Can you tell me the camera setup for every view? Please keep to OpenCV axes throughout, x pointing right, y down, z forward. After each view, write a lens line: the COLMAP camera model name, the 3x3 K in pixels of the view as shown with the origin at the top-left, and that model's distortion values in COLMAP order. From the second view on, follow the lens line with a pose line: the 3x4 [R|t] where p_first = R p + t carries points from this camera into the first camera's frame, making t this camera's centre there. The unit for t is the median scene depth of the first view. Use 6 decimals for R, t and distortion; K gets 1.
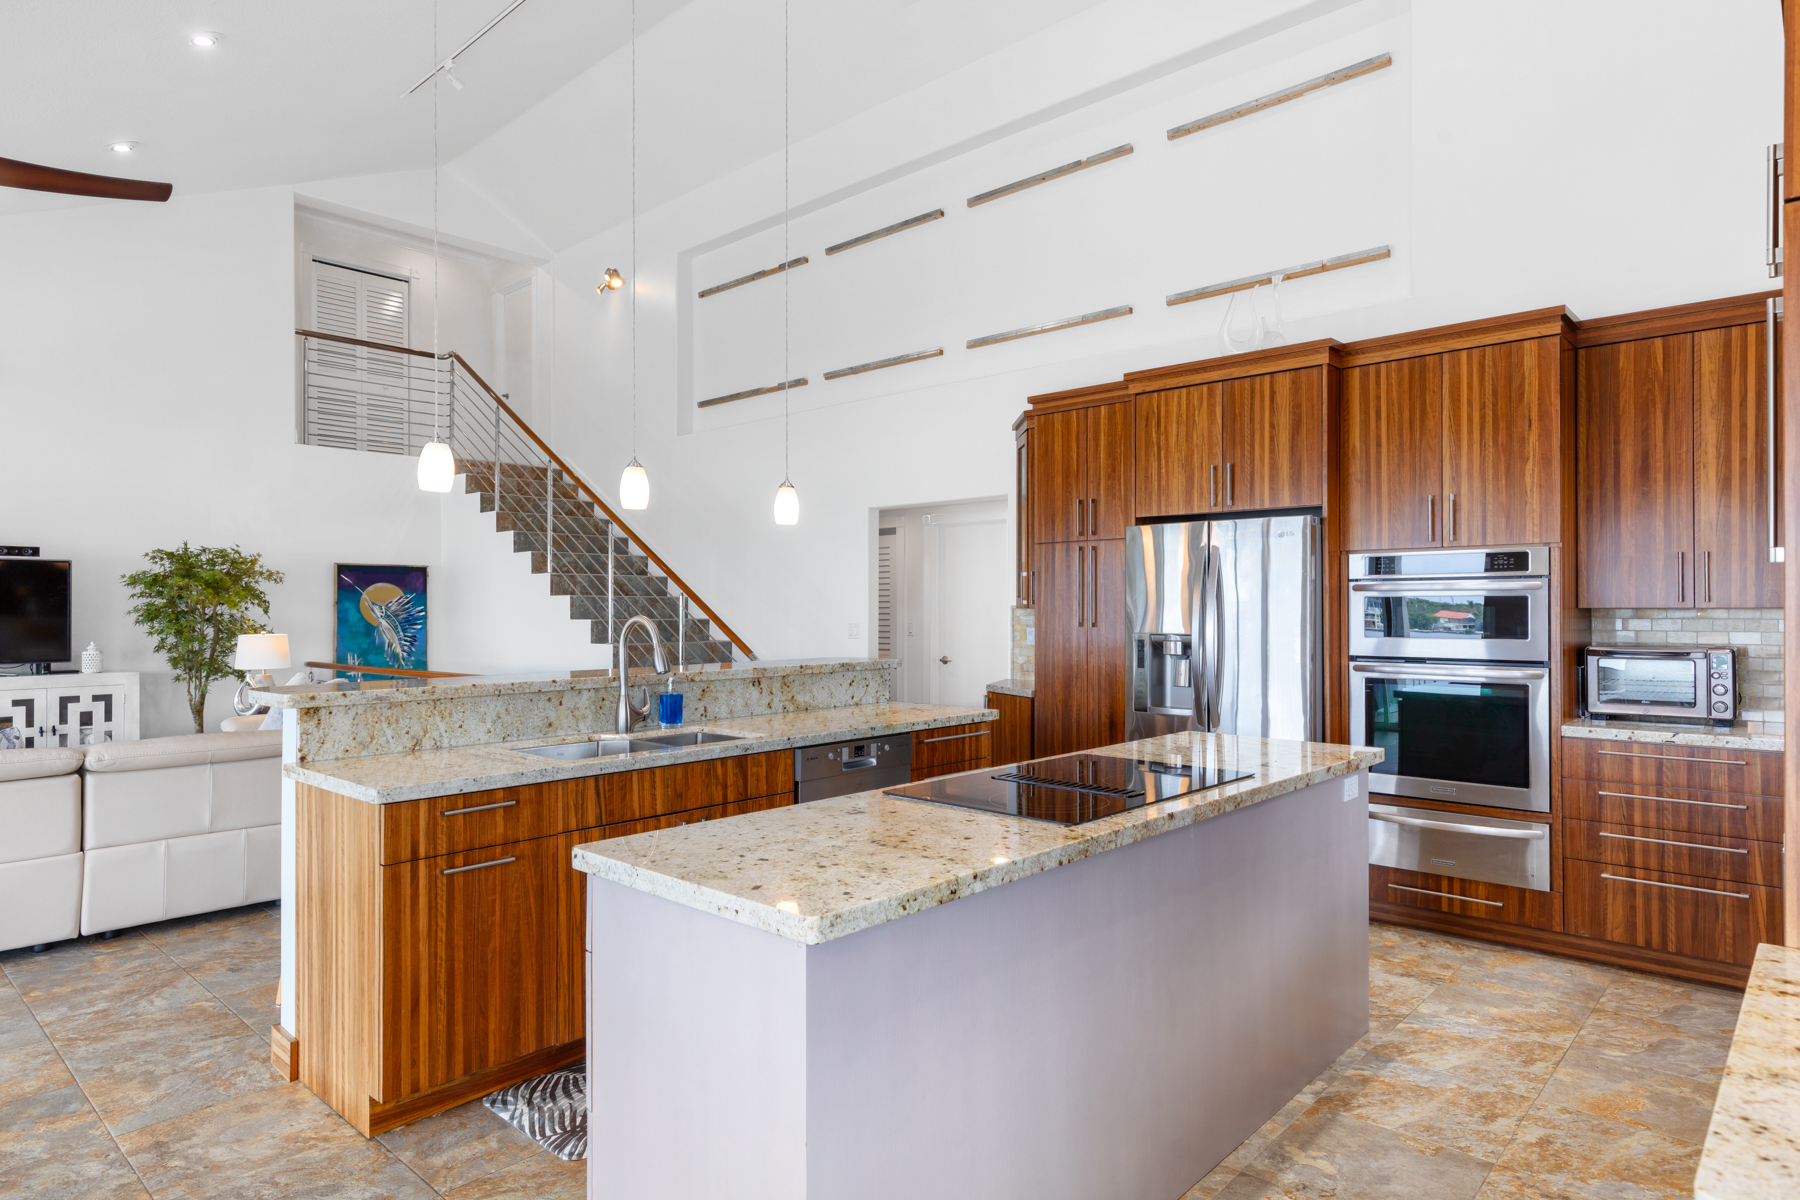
lens RADIAL K [[1018.5, 0, 901.8], [0, 1018.5, 601.0], [0, 0, 1]] dist [0.019603, -0.002024]
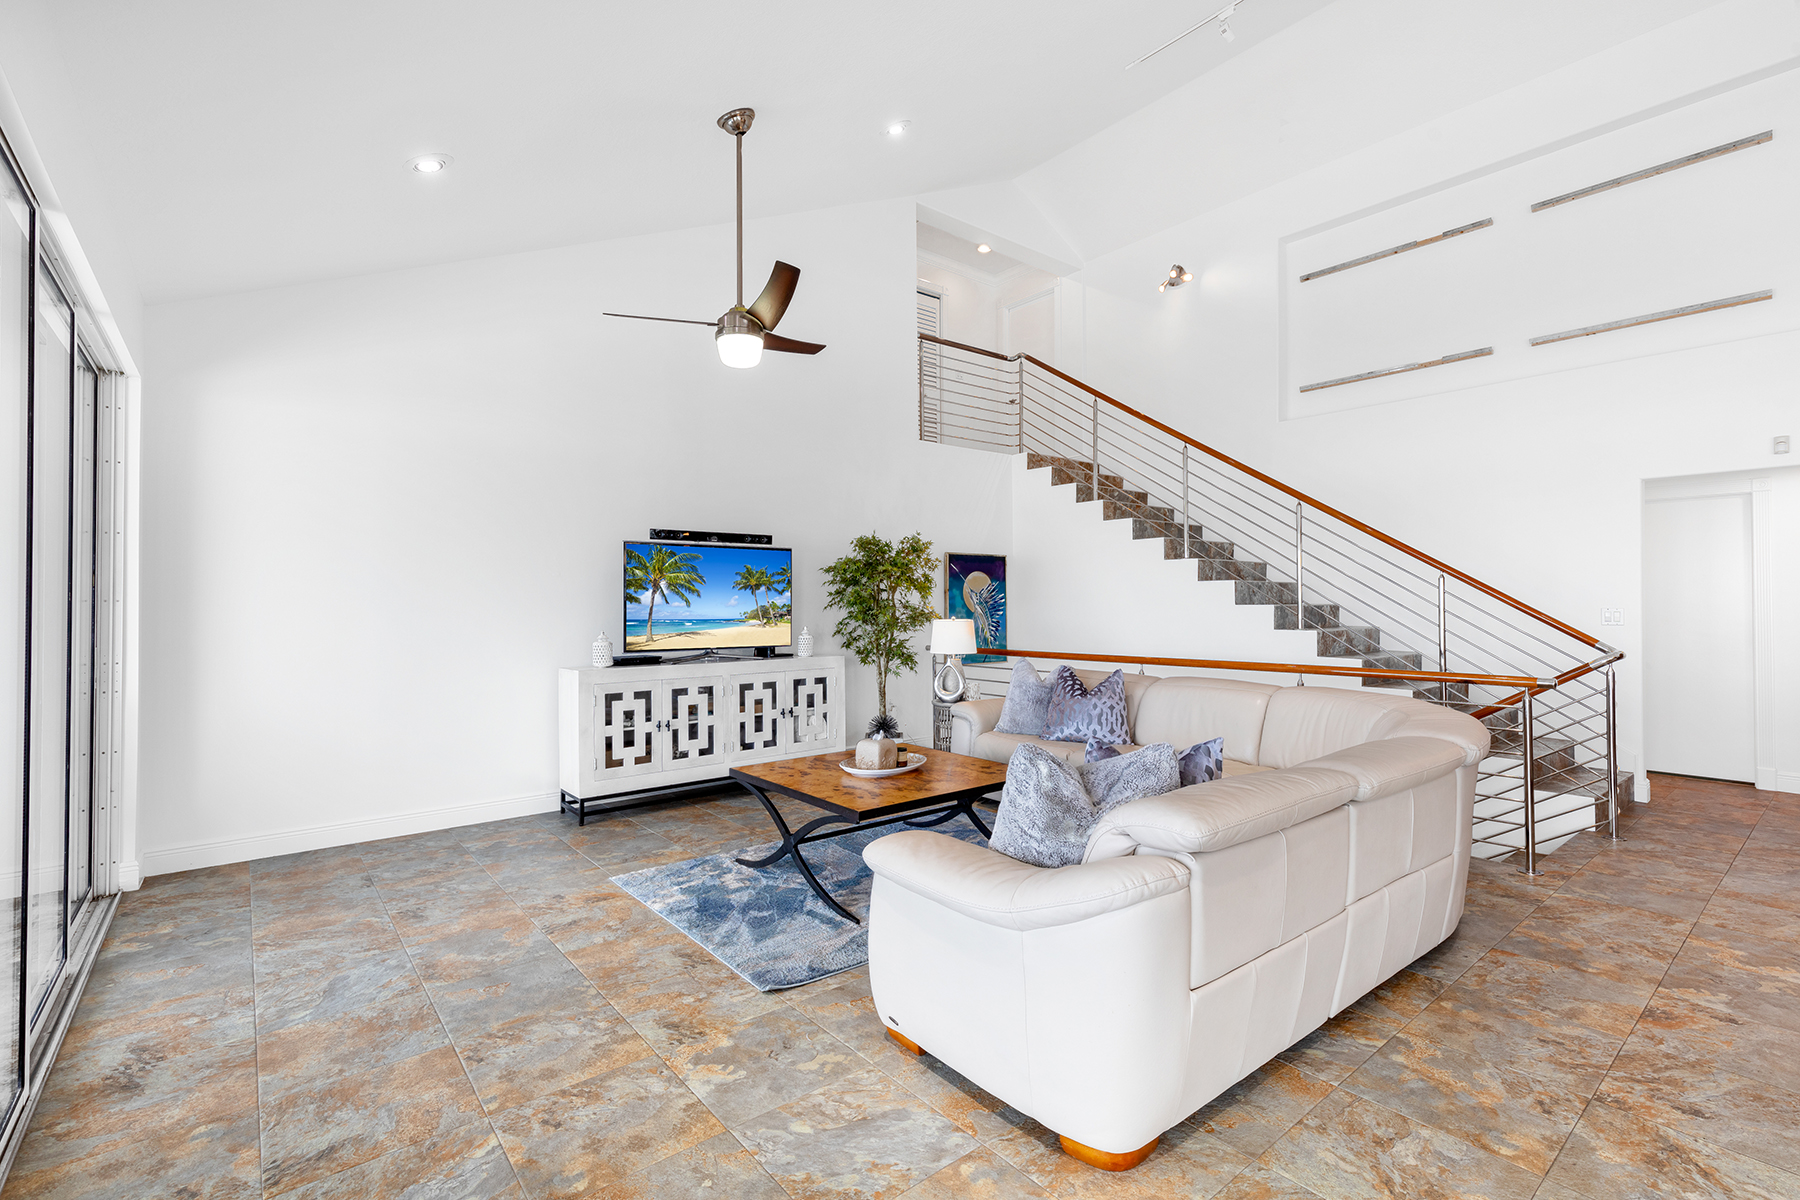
lens RADIAL K [[803.7, 0, 919.0], [0, 803.7, 596.3], [0, 0, 1]] dist [0.005678, 0.000115]
pose [[0.990731, -0.003037, -0.135808, -0.563202], [0.003425, 0.999991, 0.002619, 0.007226], [0.135798, -0.003060, 0.990732, 0.209038]]
